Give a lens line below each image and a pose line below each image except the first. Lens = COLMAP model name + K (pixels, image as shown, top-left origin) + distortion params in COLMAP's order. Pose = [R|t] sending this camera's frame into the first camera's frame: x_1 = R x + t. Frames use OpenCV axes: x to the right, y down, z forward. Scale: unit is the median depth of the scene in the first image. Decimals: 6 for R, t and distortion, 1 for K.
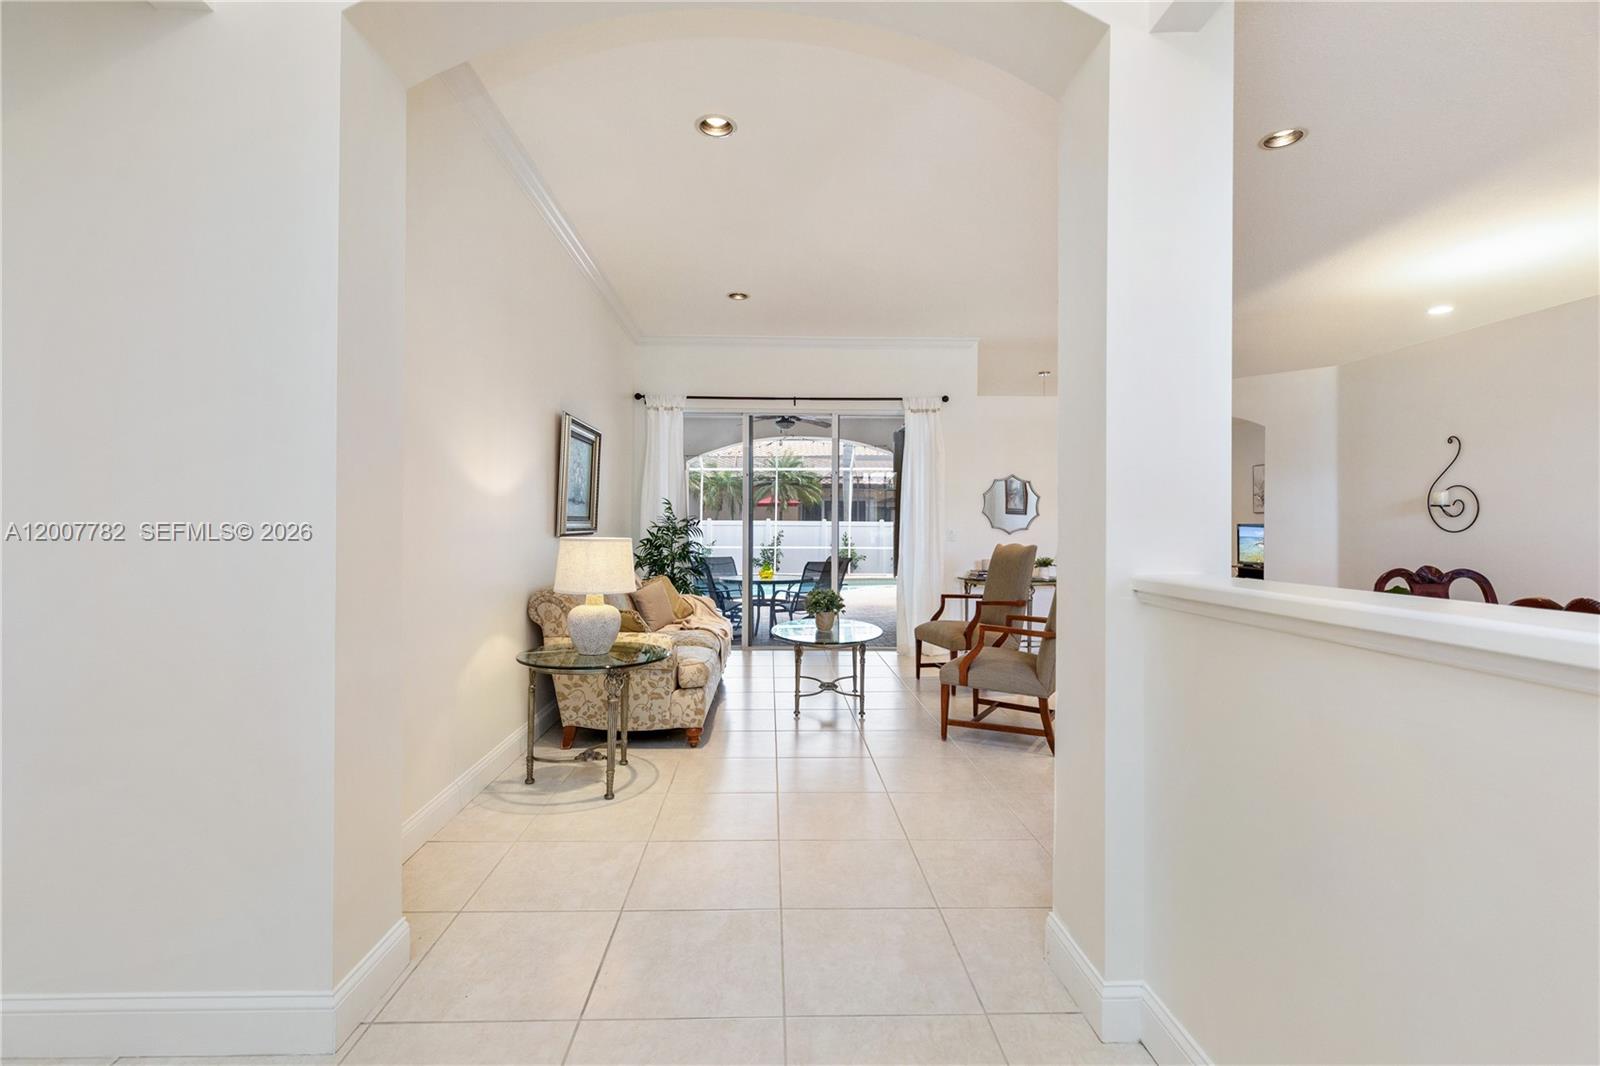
lens RADIAL K [[709.3, 0, 797.4], [0, 709.3, 524.3], [0, 0, 1]] dist [-0.004309, -0.000115]
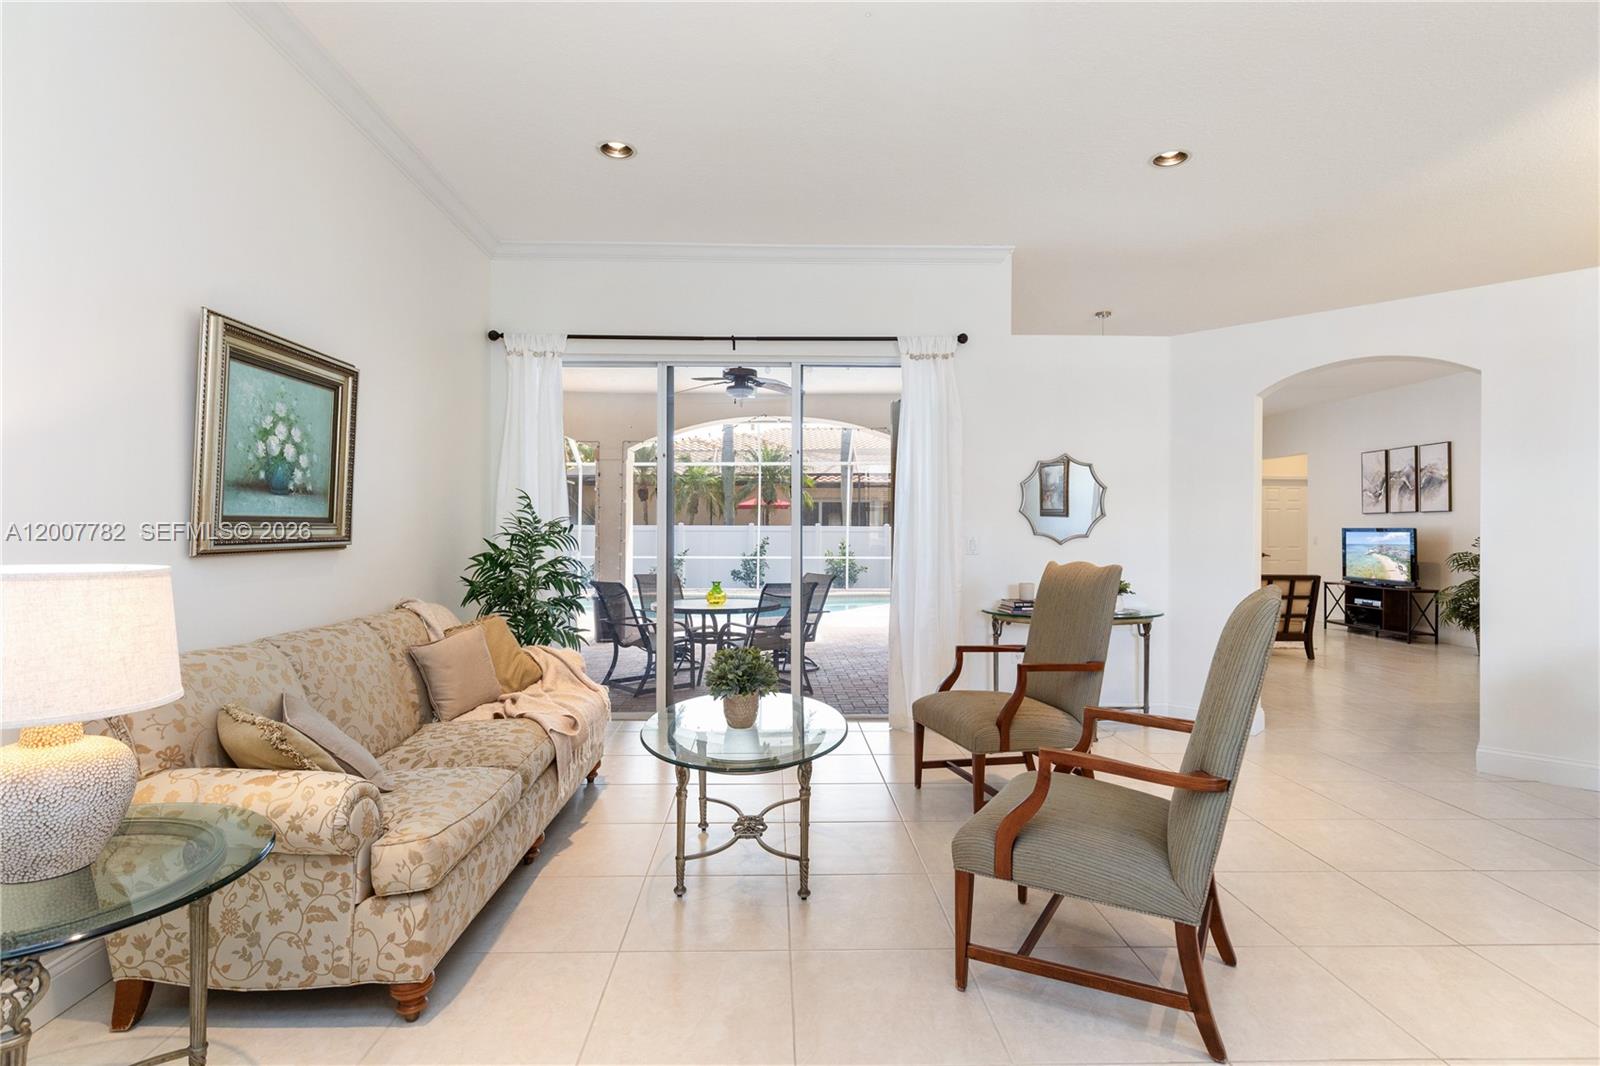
lens RADIAL K [[775.6, 0, 790.7], [0, 775.6, 533.6], [0, 0, 1]] dist [-0.005389, 0.000197]
pose [[0.999929, -0.002289, -0.011702, 0.069168], [0.002350, 0.999983, 0.005258, -0.000590], [0.011690, -0.005285, 0.999918, 0.336394]]
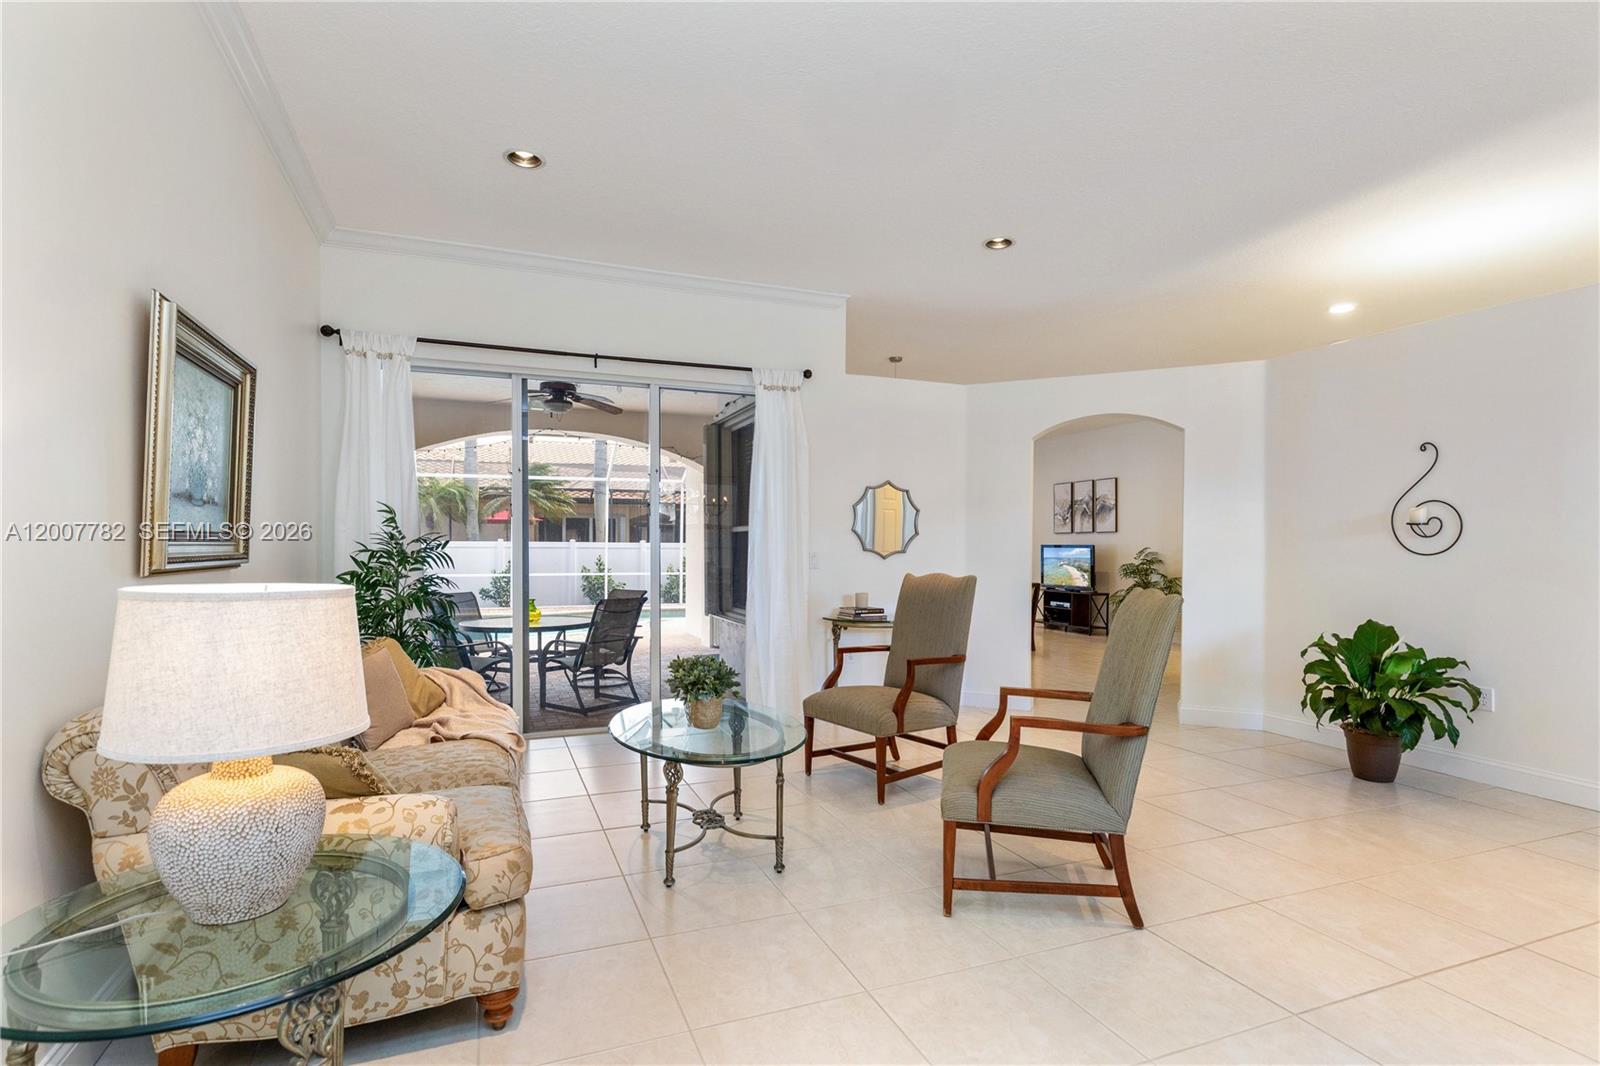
lens RADIAL K [[766.8, 0, 787.2], [0, 766.8, 562.2], [0, 0, 1]] dist [-0.000427, -0.002055]
pose [[0.944202, -0.008485, 0.329258, -0.086864], [0.001175, 0.999749, 0.022392, -0.001386], [-0.329366, -0.020756, 0.943974, 0.311679]]
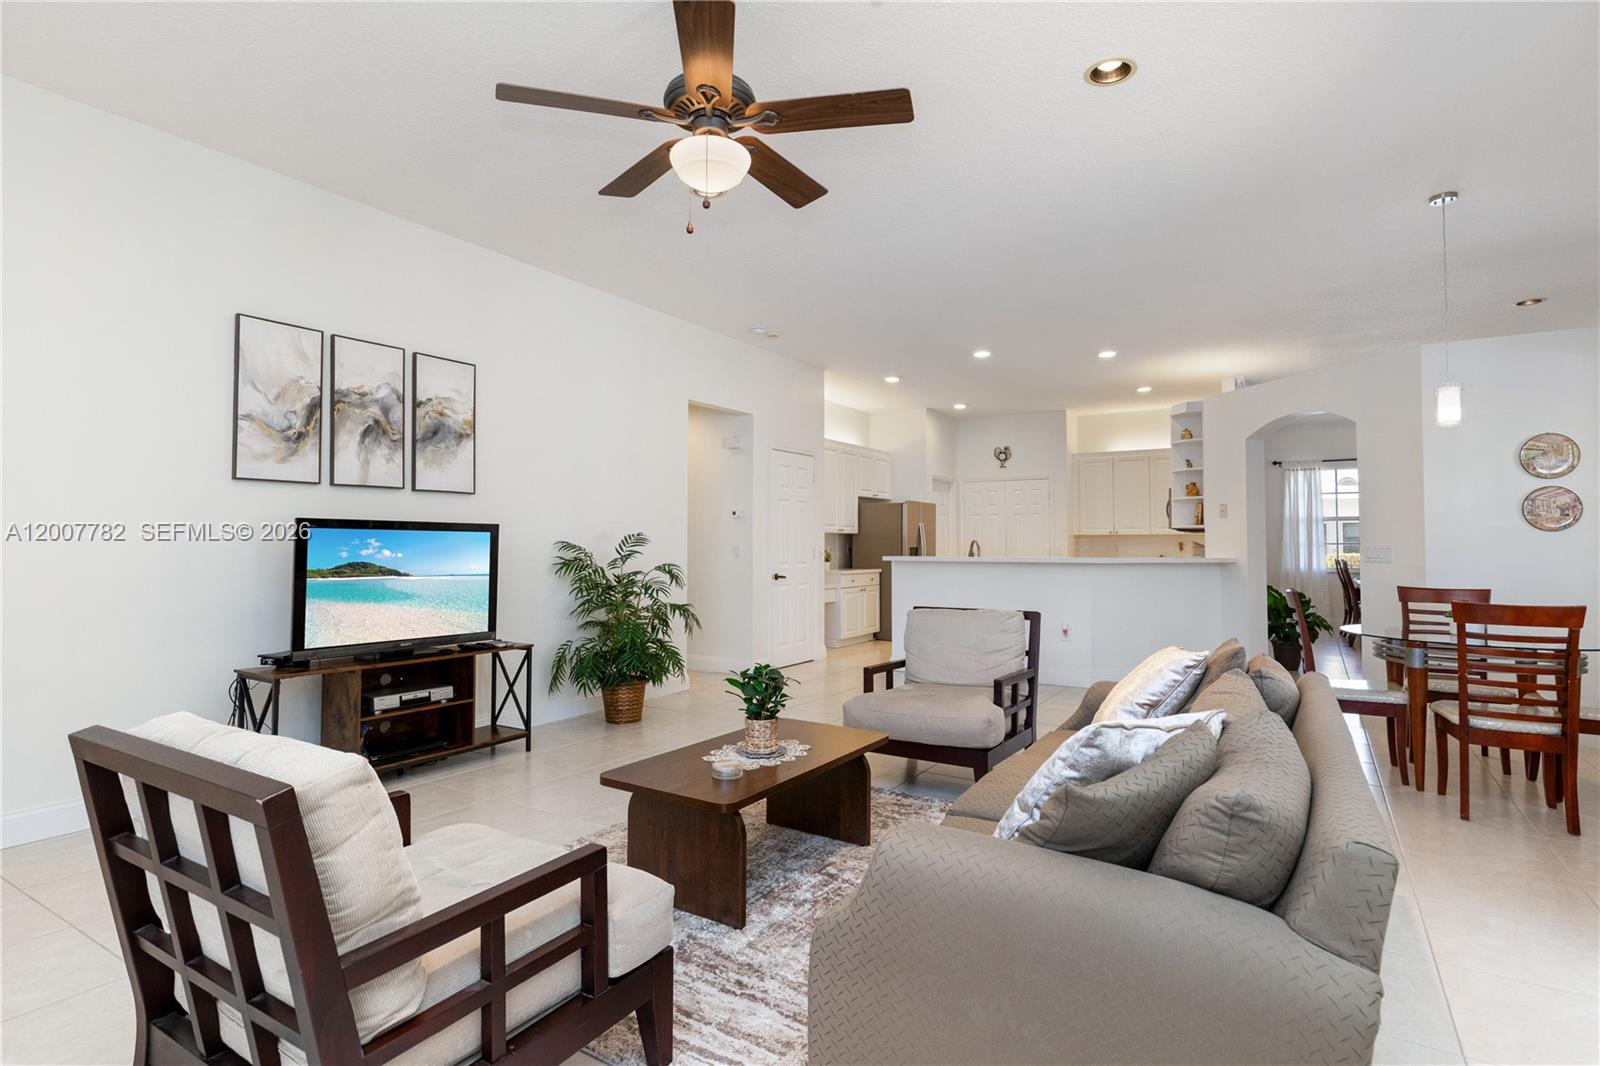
lens RADIAL K [[775.6, 0, 803.7], [0, 775.6, 533.7], [0, 0, 1]] dist [-0.005389, 0.000197]
pose [[-0.825951, 0.003362, 0.563732, 0.639785], [-0.005442, 0.999888, -0.013937, 0.019497], [-0.563715, -0.014579, -0.825840, 2.506460]]
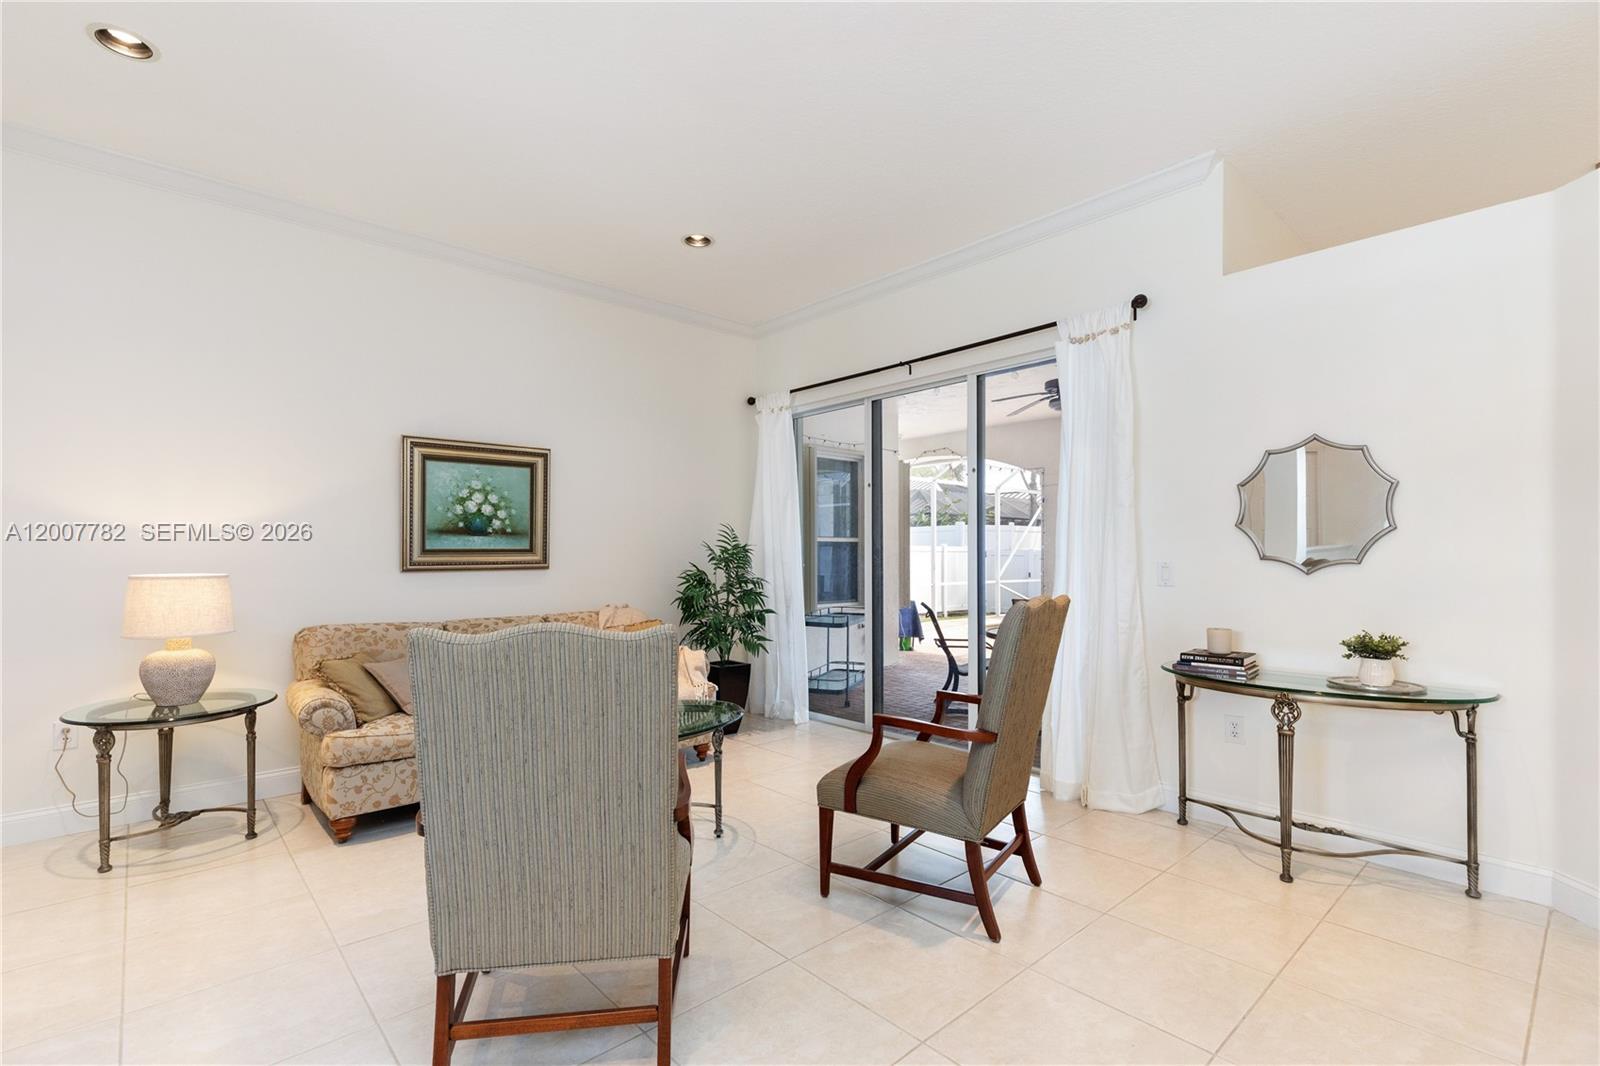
lens RADIAL K [[709.3, 0, 798.8], [0, 709.3, 562.0], [0, 0, 1]] dist [-0.004309, -0.000115]
pose [[0.647682, 0.002854, -0.761906, 0.522071], [0.007437, 0.999922, 0.010067, -0.000825], [0.761875, -0.012187, 0.647610, 0.593316]]
